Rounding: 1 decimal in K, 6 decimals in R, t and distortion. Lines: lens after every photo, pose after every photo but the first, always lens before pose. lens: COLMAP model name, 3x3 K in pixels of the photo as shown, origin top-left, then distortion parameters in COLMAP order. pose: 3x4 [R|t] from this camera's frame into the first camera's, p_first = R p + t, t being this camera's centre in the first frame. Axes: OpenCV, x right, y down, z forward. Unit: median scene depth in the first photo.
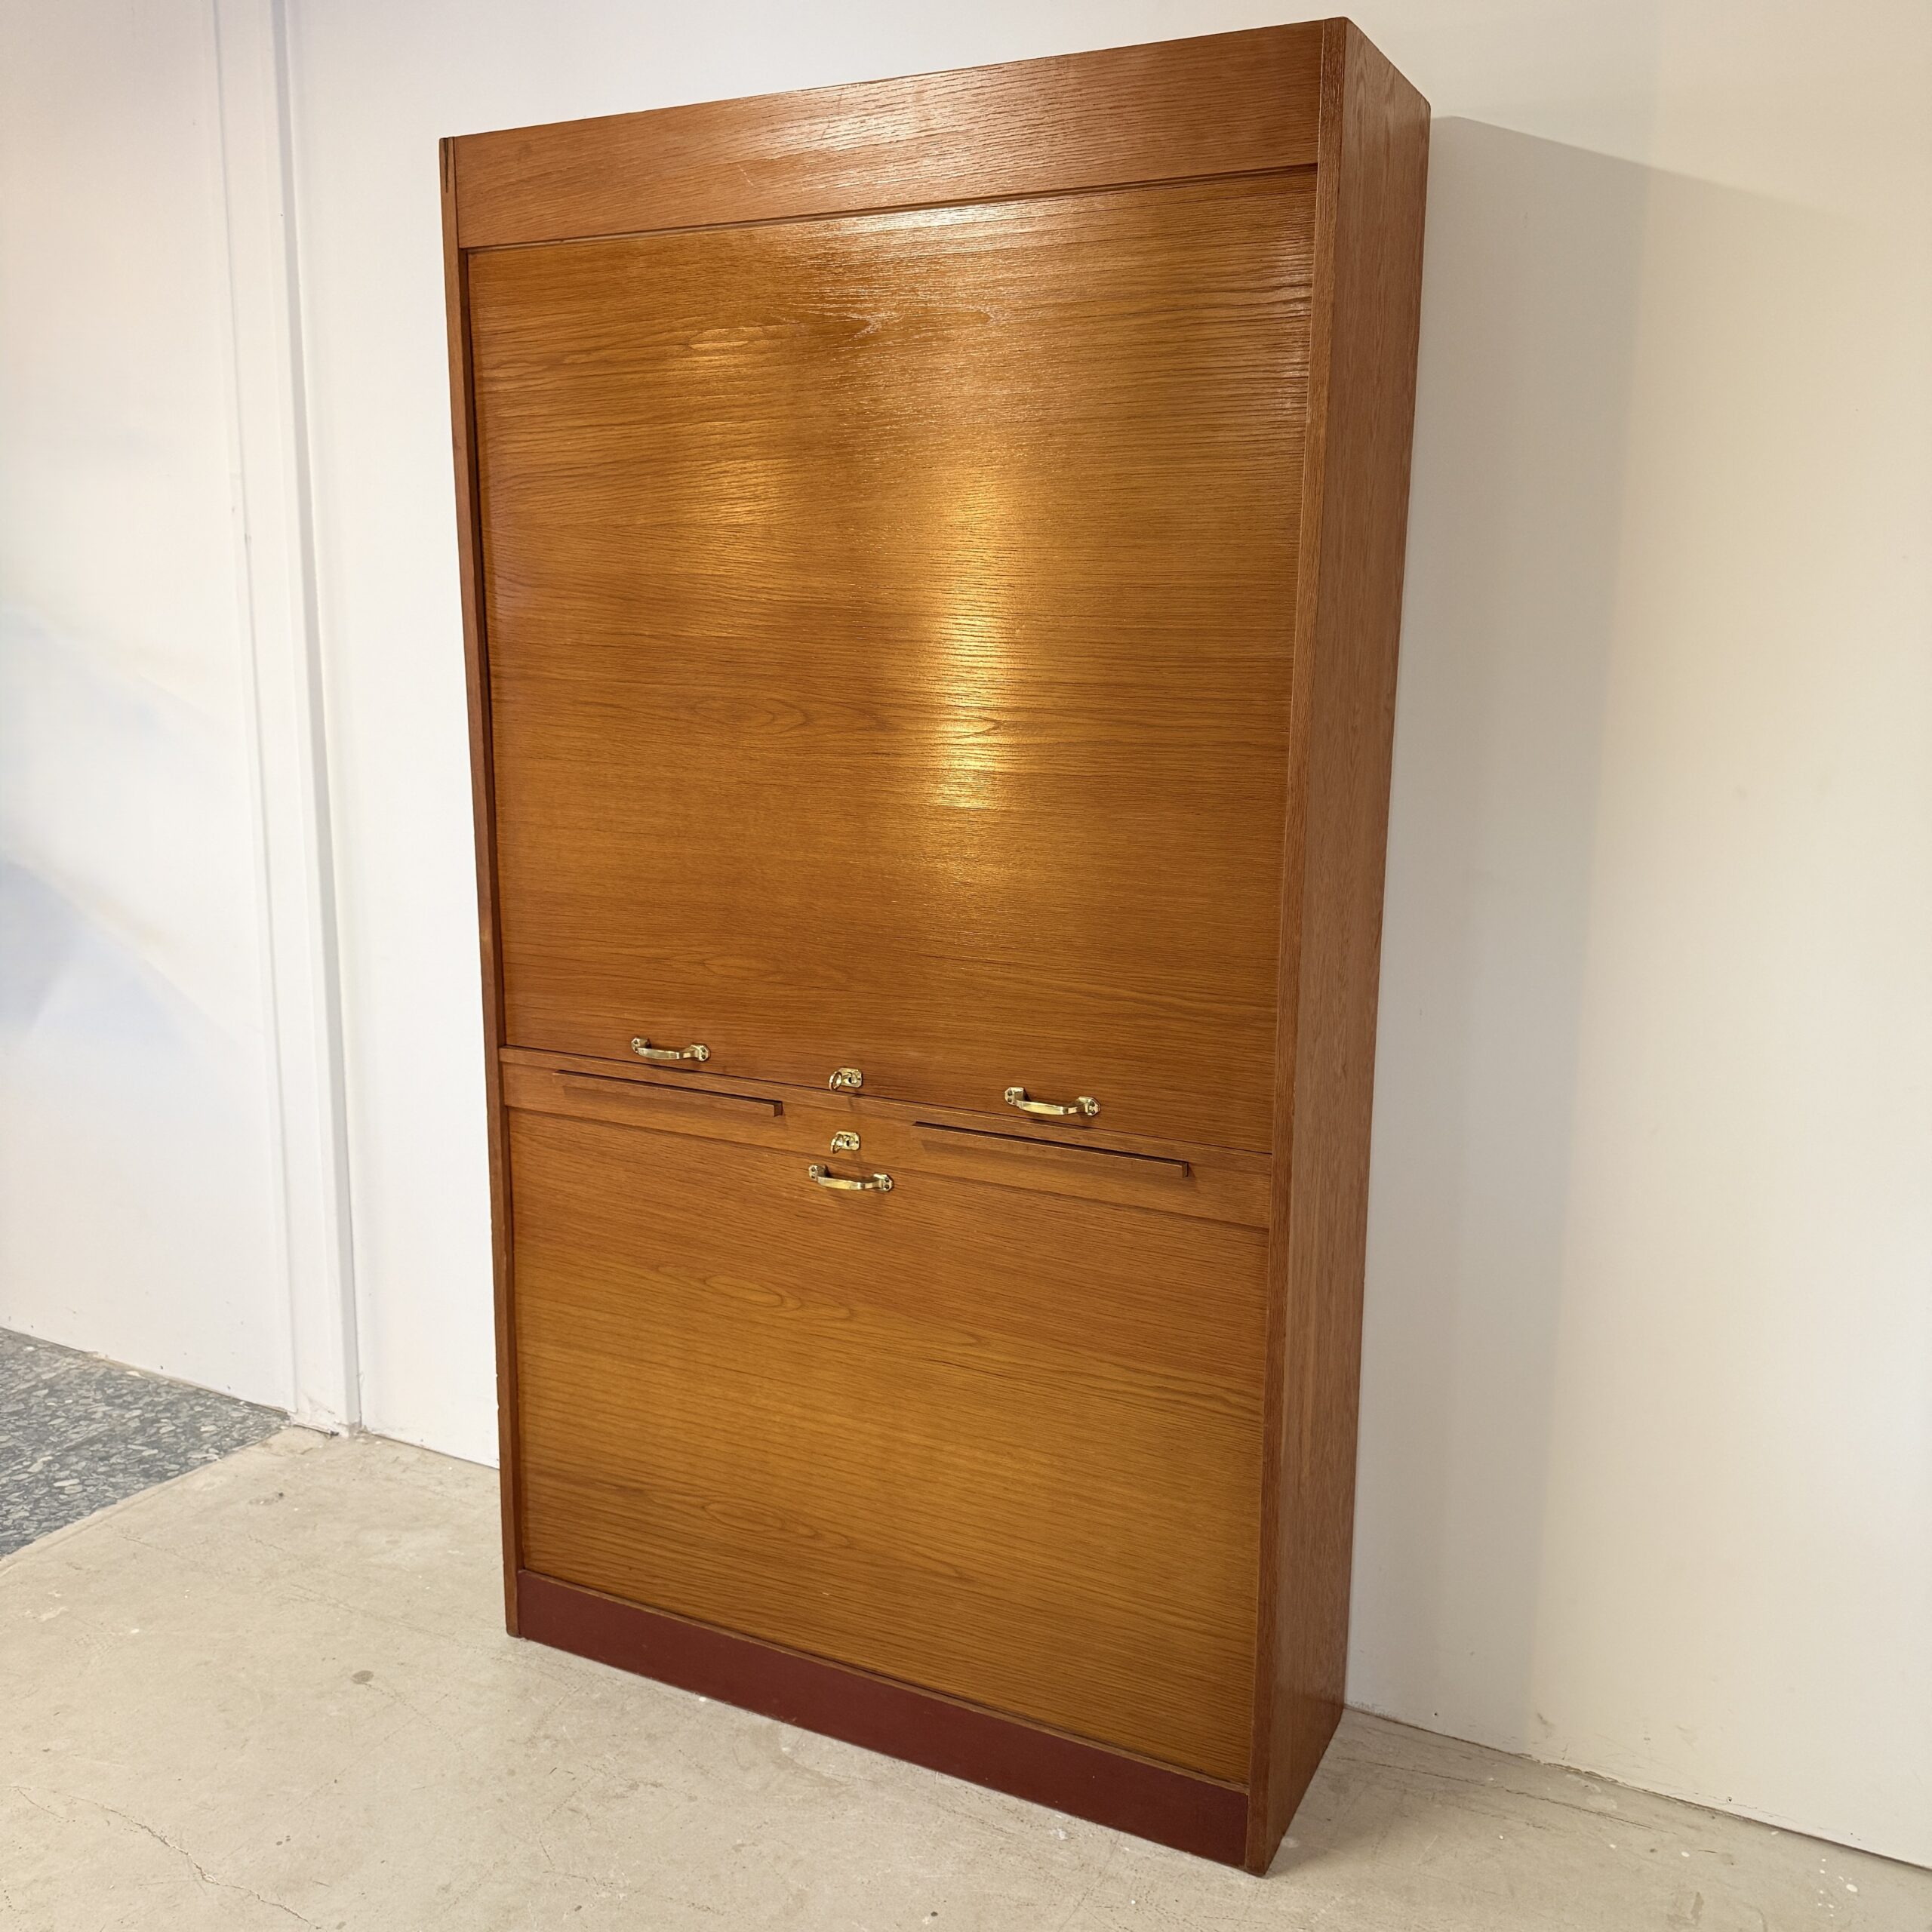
lens RADIAL K [[1826.8, 0, 965.4], [0, 1826.8, 946.3], [0, 0, 1]] dist [-0.001116, -0.002202]
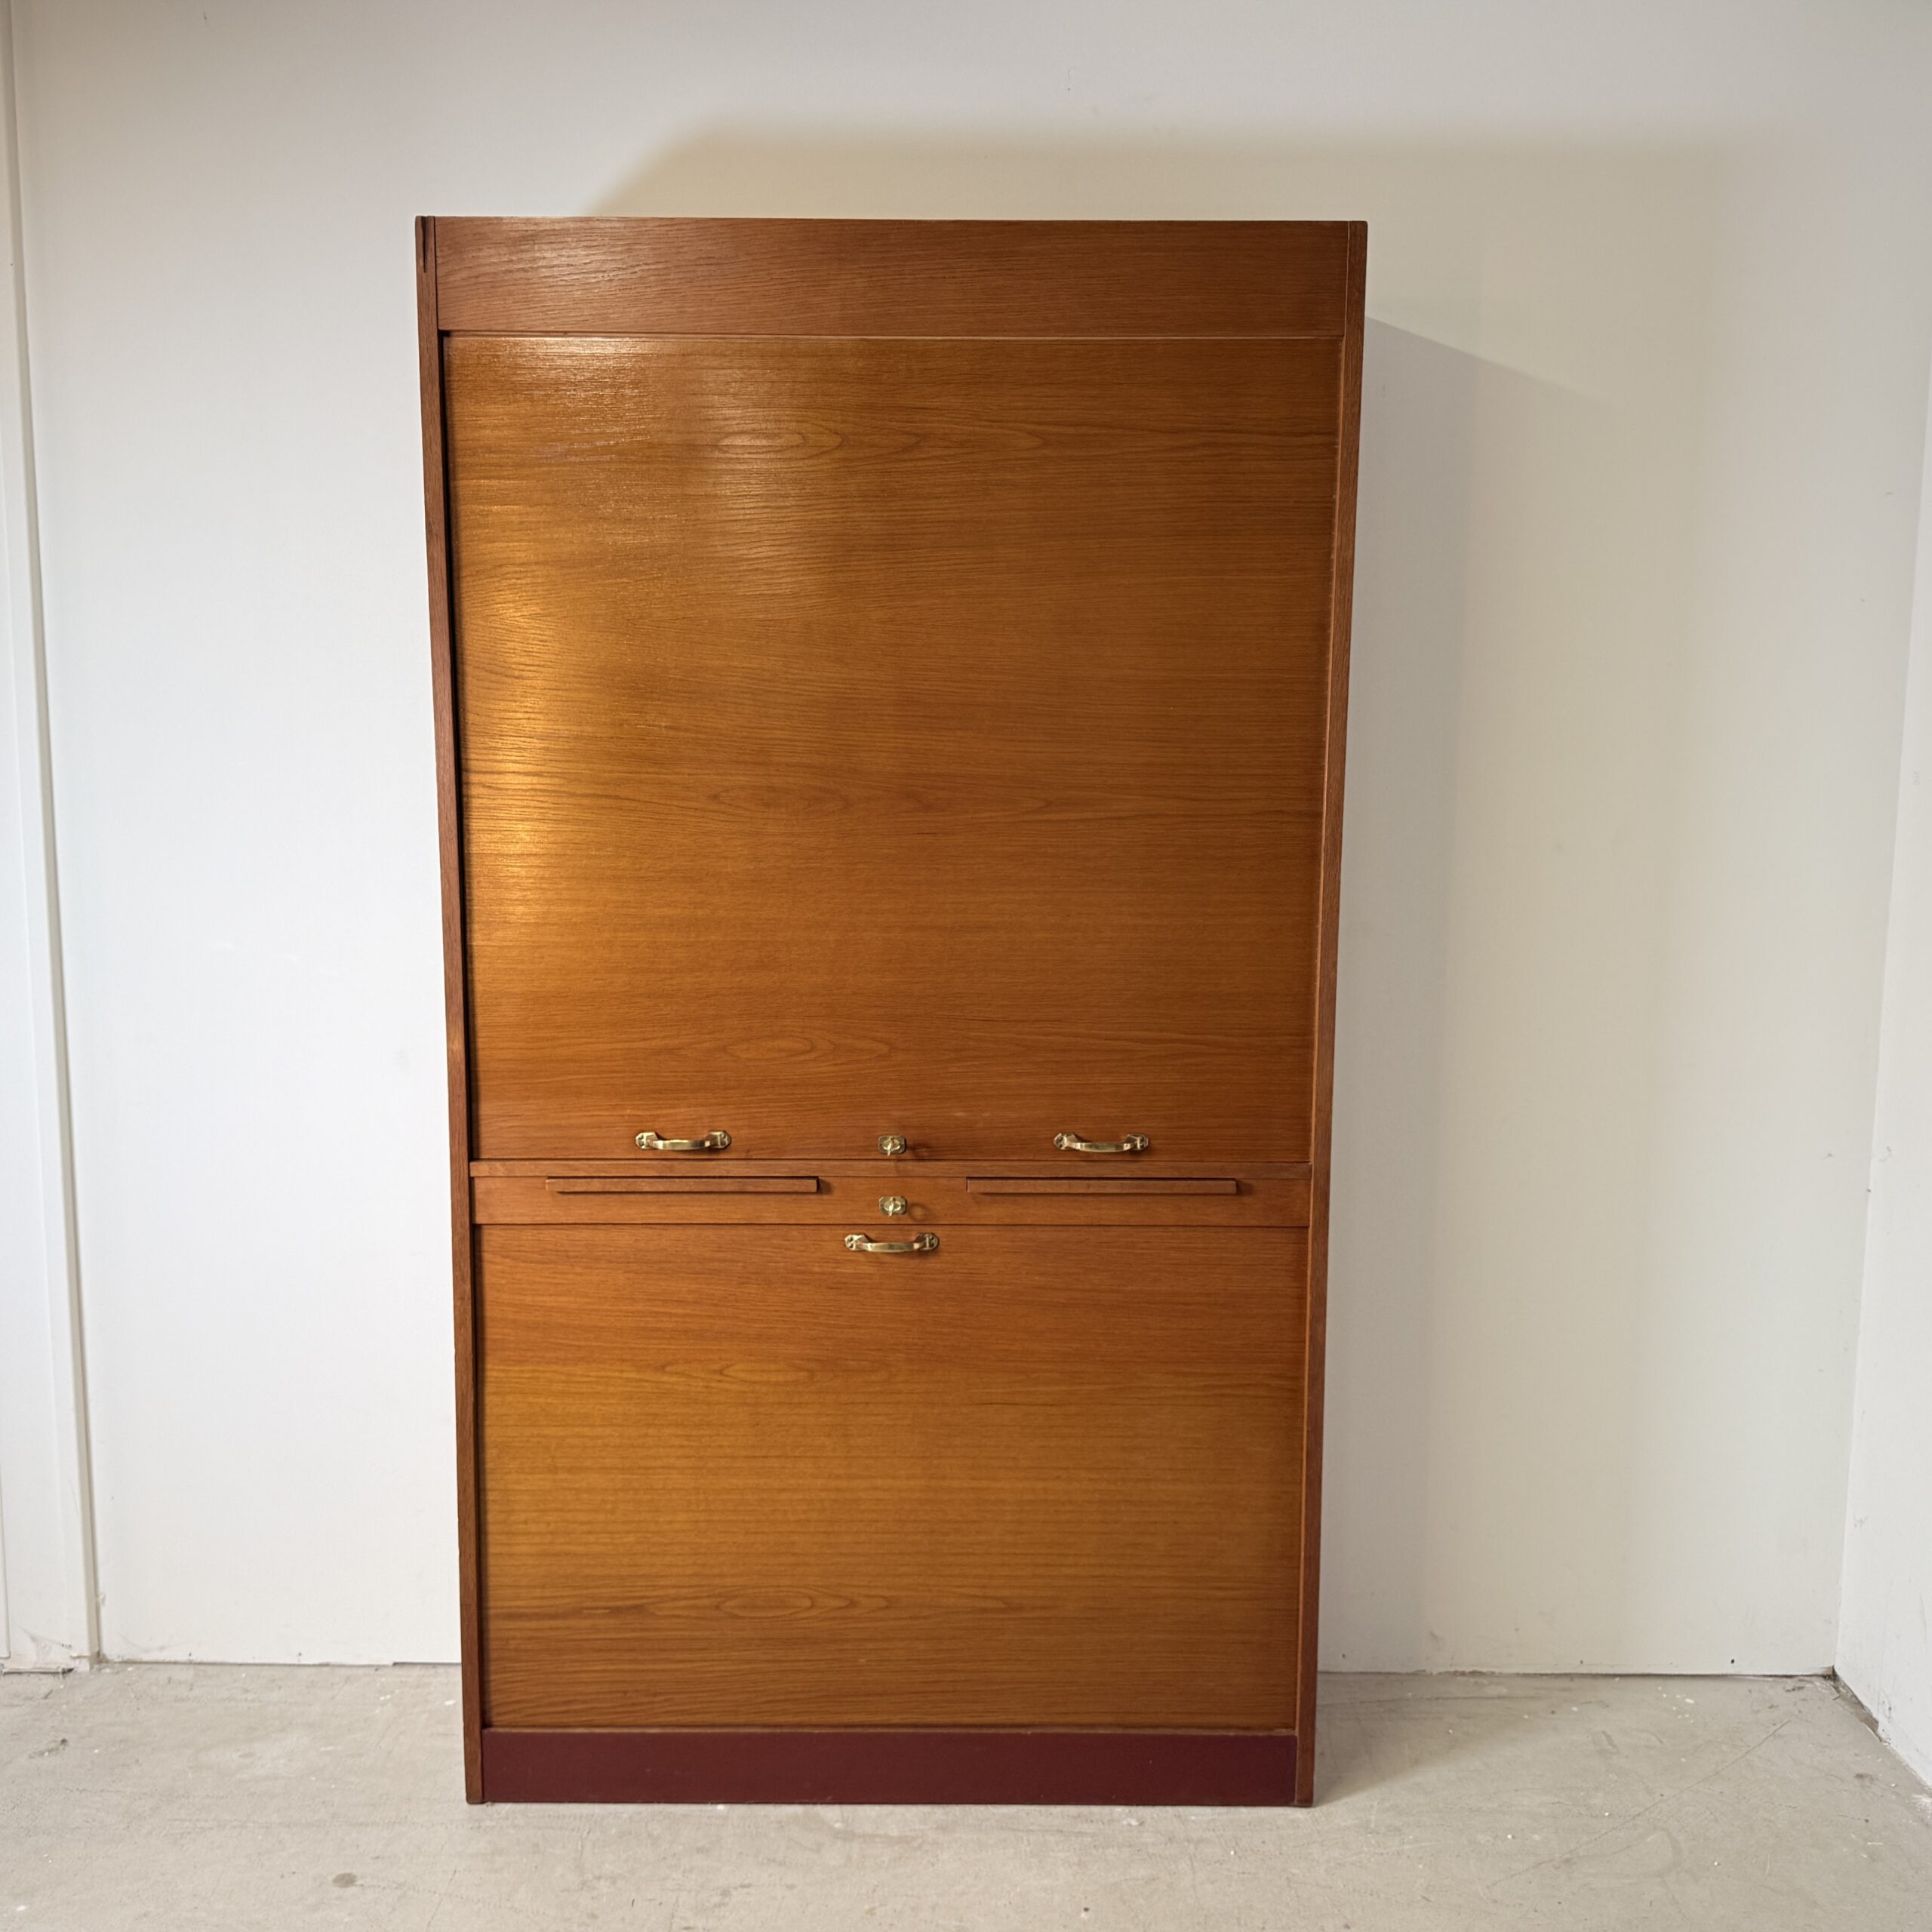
lens RADIAL K [[1895.1, 0, 956.7], [0, 1895.1, 1003.5], [0, 0, 1]] dist [0.012958, -0.032293]
pose [[0.895492, -0.060860, 0.440898, -0.468775], [0.084957, 0.995766, -0.035102, 0.030286], [-0.436895, 0.068891, 0.896871, 0.001265]]
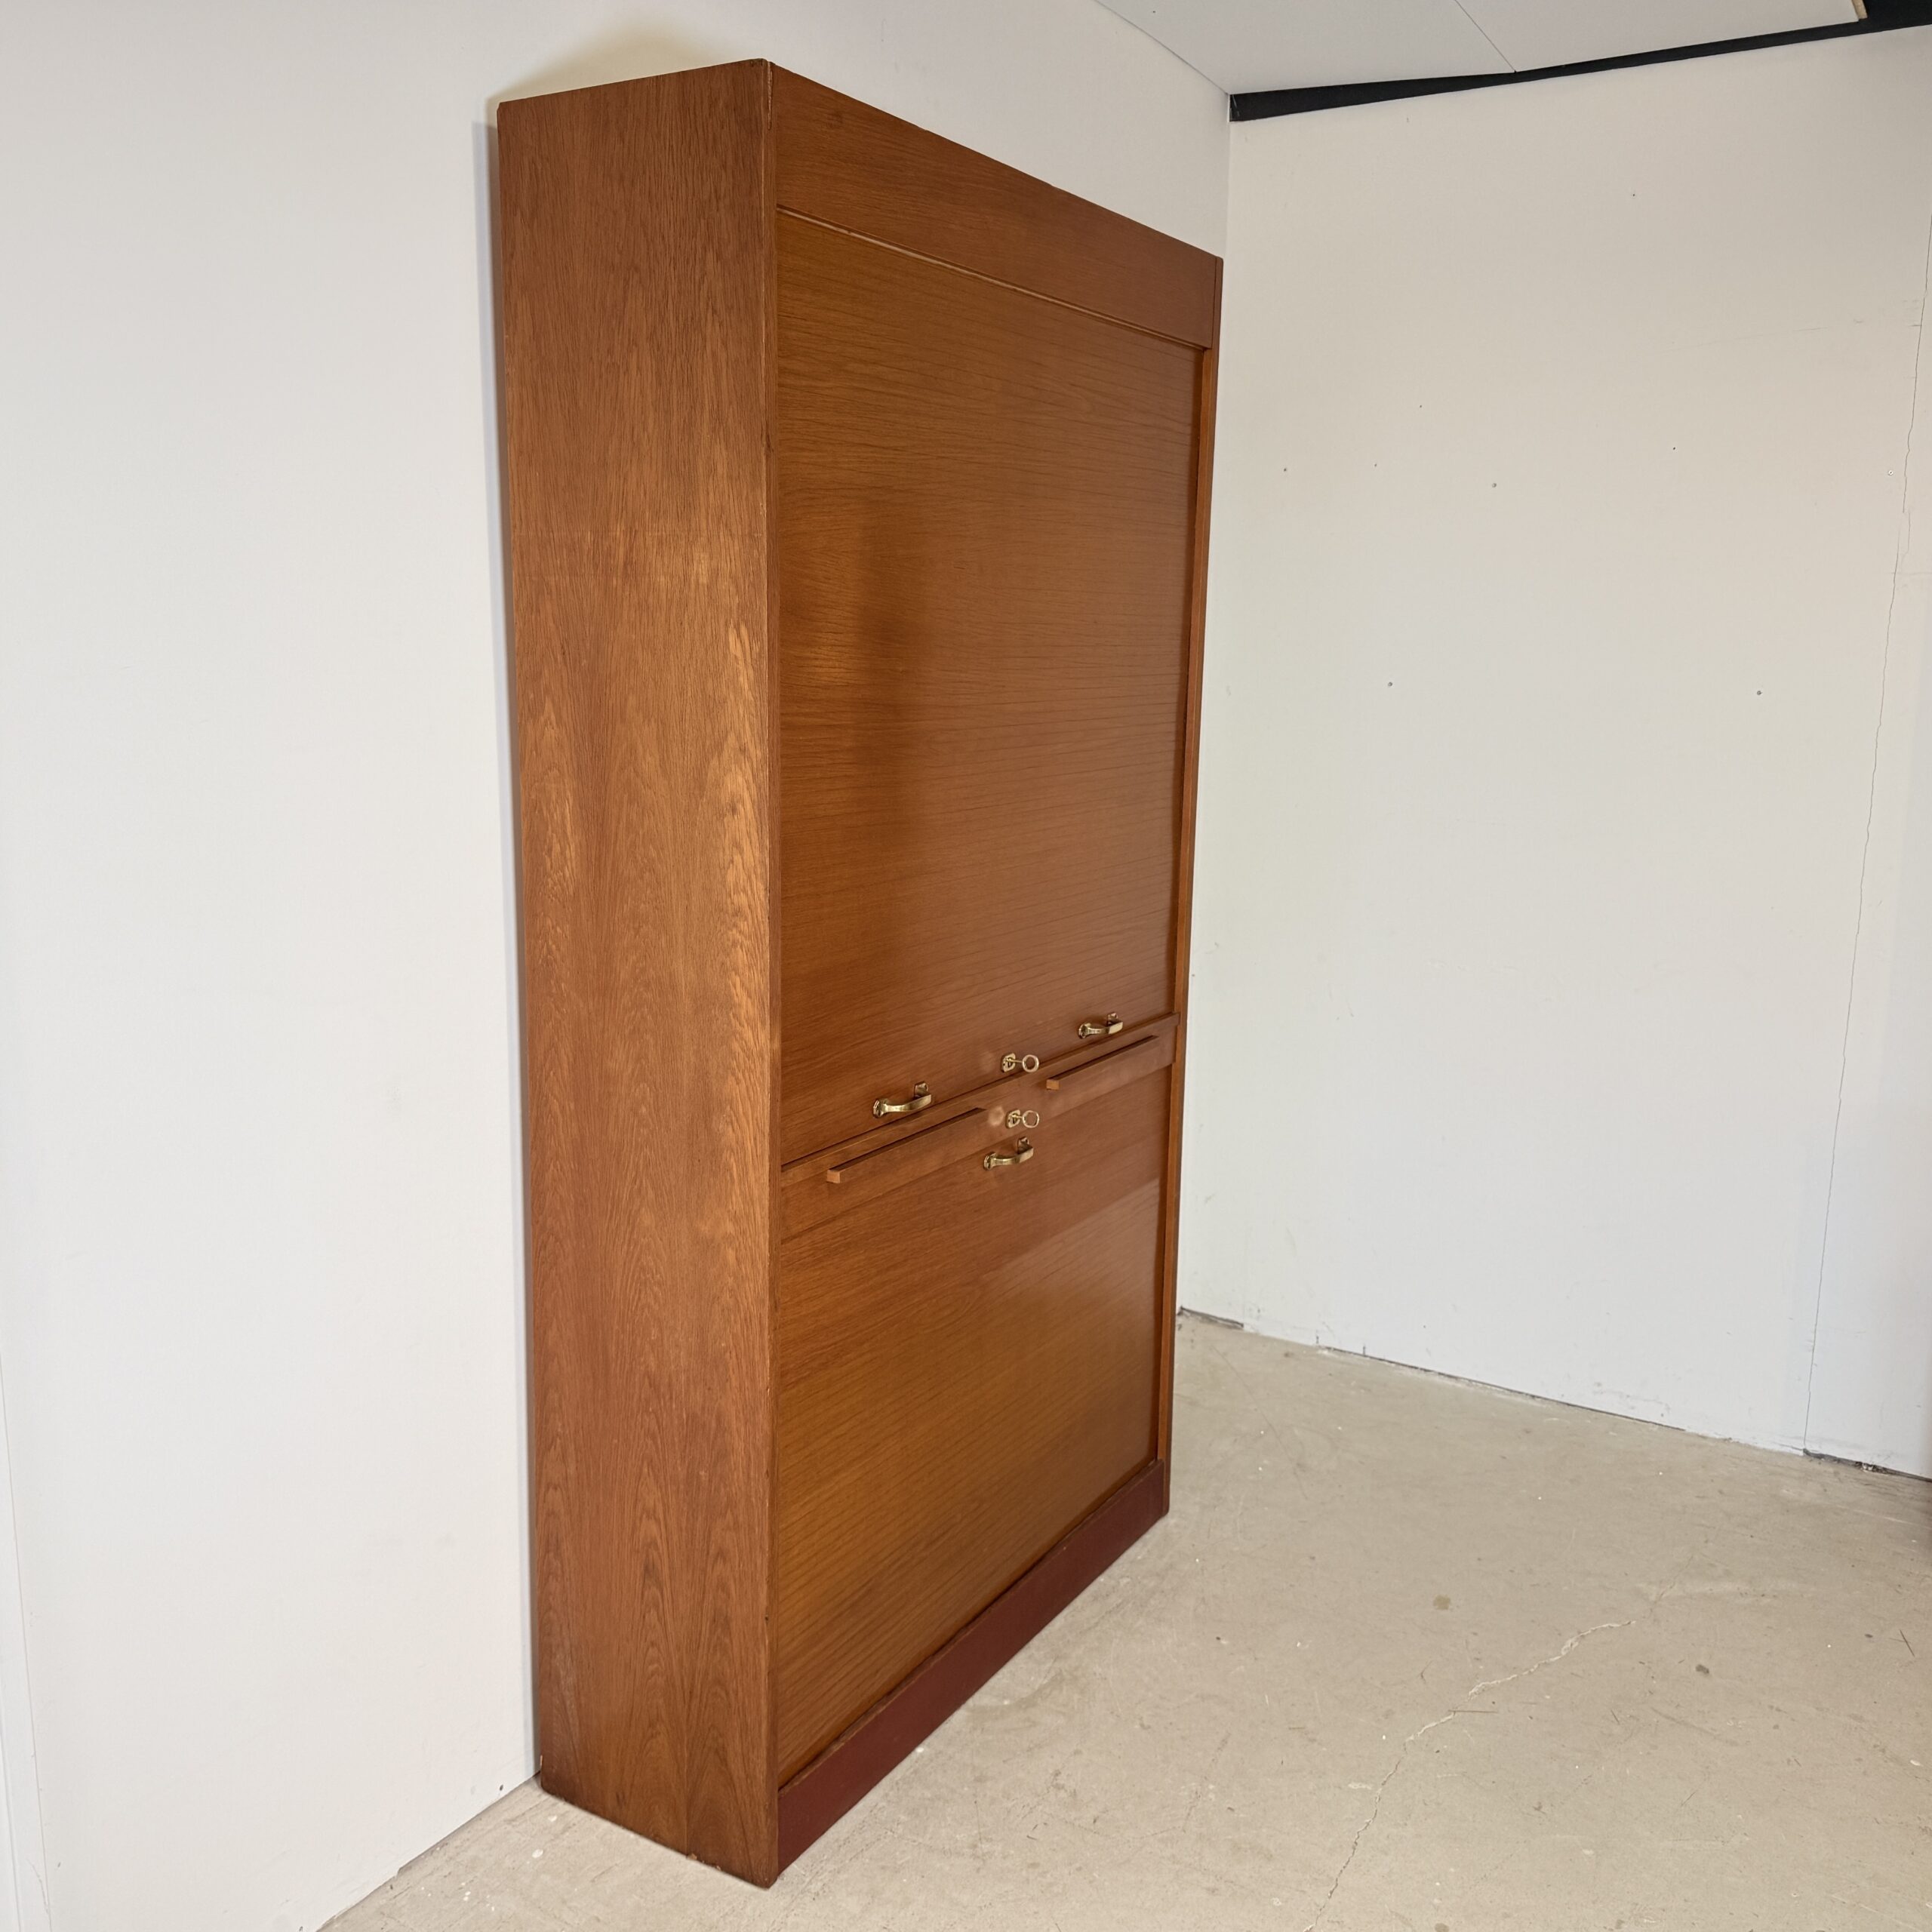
lens RADIAL K [[1827.2, 0, 949.5], [0, 1827.2, 975.3], [0, 0, 1]] dist [0.099709, -0.217535]
pose [[0.088846, -0.190793, 0.977601, -1.071712], [0.171977, 0.969681, 0.173617, -0.168258], [-0.981086, 0.152700, 0.118964, 0.829570]]
